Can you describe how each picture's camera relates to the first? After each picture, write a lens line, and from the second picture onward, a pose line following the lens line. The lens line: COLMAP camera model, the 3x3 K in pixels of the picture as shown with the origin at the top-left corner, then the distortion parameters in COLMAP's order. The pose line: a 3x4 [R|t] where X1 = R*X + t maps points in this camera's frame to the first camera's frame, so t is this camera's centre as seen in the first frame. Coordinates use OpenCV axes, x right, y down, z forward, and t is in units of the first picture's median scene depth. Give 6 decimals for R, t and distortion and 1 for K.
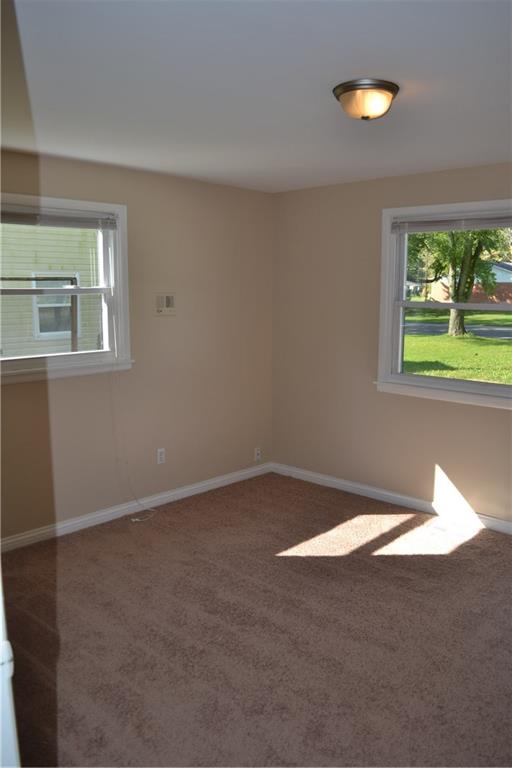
lens RADIAL K [[629.4, 0, 256.0], [0, 629.4, 384.0], [0, 0, 1]] dist [-0.076826, 0.002935]
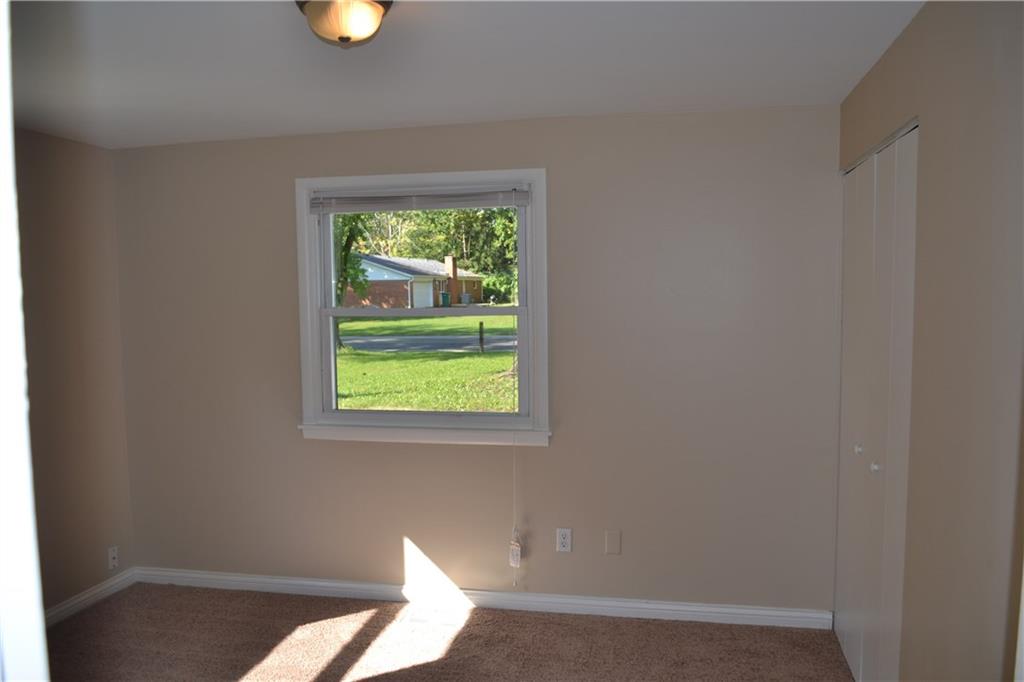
lens RADIAL K [[839.2, 0, 511.6], [0, 839.2, 357.2], [0, 0, 1]] dist [-0.076826, 0.002935]
pose [[0.850611, -0.059651, 0.522400, -0.087522], [0.097305, 0.994241, -0.044911, -0.014517], [-0.516713, 0.089034, 0.851517, 0.091365]]
